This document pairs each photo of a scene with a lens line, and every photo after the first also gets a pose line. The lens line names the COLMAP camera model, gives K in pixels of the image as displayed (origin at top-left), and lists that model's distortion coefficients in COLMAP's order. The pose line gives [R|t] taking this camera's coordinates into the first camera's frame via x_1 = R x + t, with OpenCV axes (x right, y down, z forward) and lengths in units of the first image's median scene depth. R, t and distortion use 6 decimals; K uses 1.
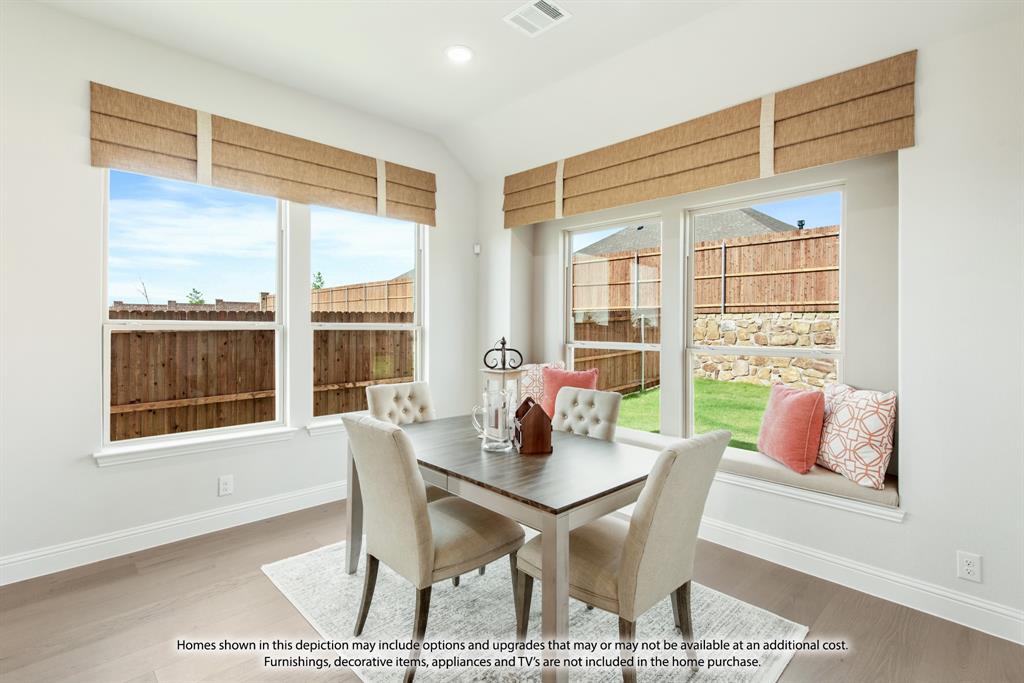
lens RADIAL K [[489.7, 0, 515.7], [0, 489.7, 331.0], [0, 0, 1]] dist [0.004380, -0.000713]
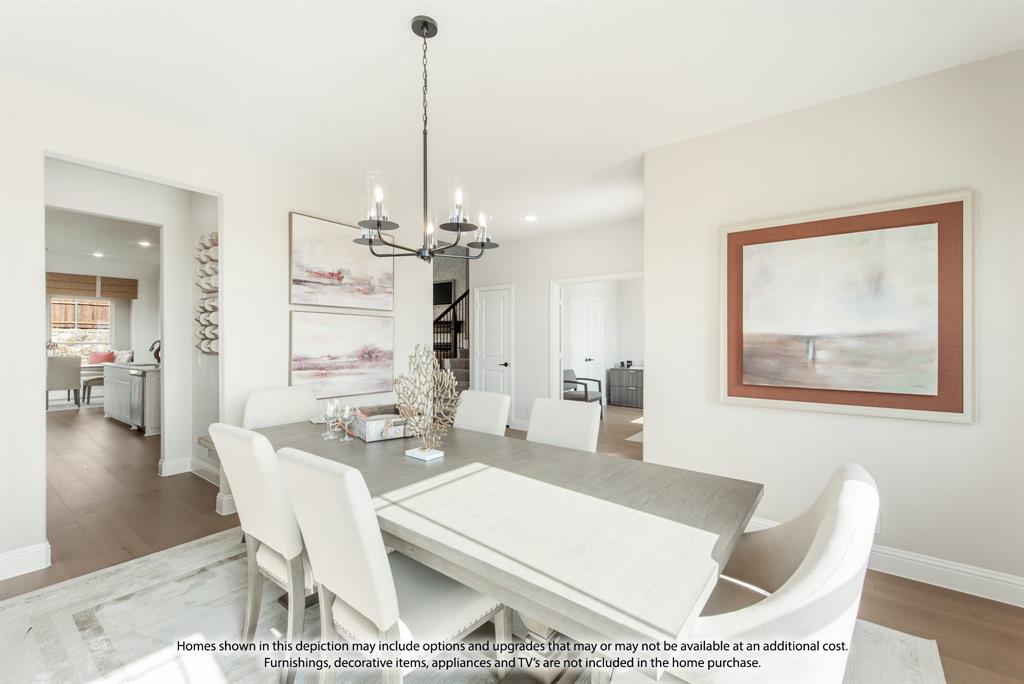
lens RADIAL K [[432.6, 0, 515.5], [0, 432.6, 340.7], [0, 0, 1]] dist [0.003124, 0.000147]
pose [[-0.147425, -0.013459, 0.988982, -2.293637], [0.010677, 0.999827, 0.015199, 0.009228], [-0.989016, 0.012800, -0.147256, -1.192673]]
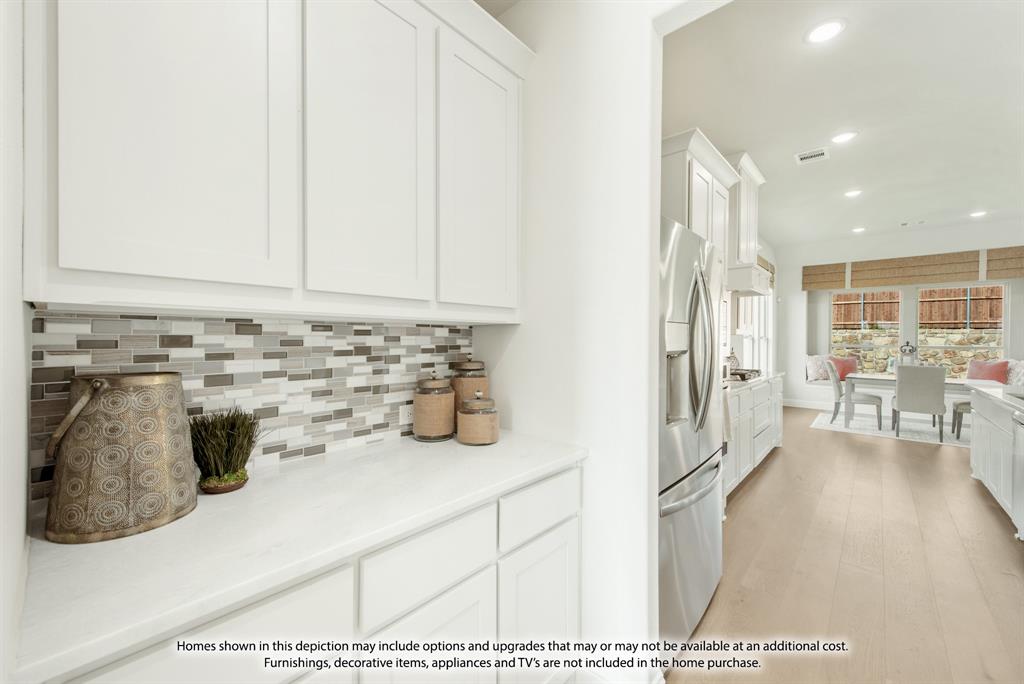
lens RADIAL K [[402.8, 0, 506.3], [0, 402.8, 338.0], [0, 0, 1]] dist [-0.000007, -0.000638]
pose [[0.998824, -0.003545, 0.048361, -1.467135], [0.004169, 0.999909, -0.012798, 0.009310], [-0.048311, 0.012984, 0.998748, -0.705154]]
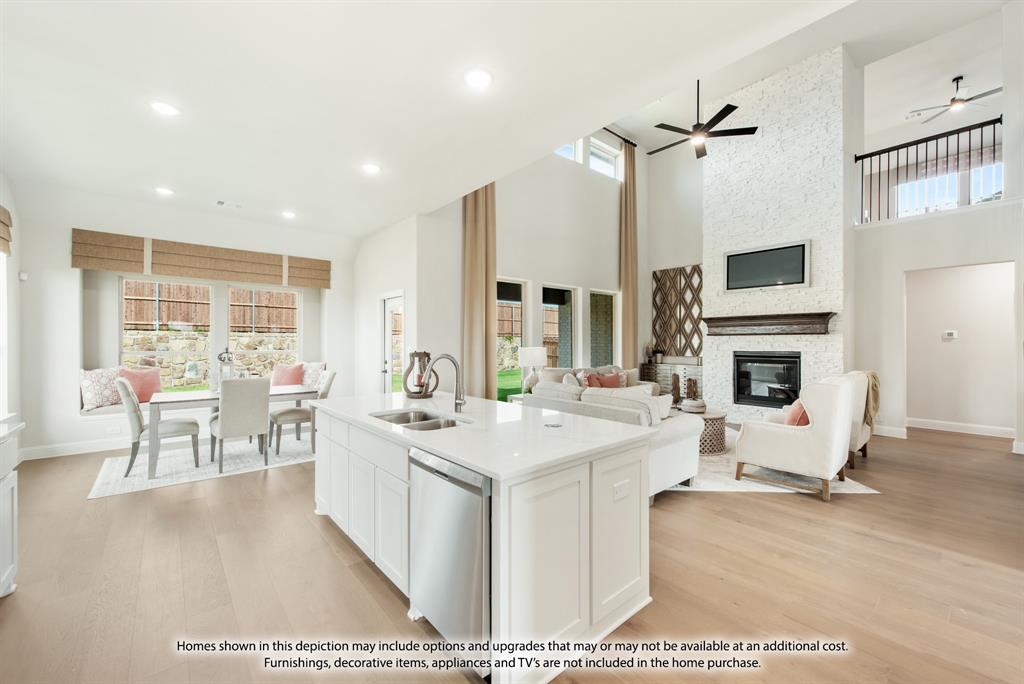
lens RADIAL K [[402.8, 0, 514.9], [0, 402.8, 343.7], [0, 0, 1]] dist [-0.000007, -0.000638]
pose [[0.060787, -0.013518, 0.998059, -1.095219], [0.011667, 0.999850, 0.012831, -0.006571], [-0.998083, 0.010864, 0.060935, -0.261329]]
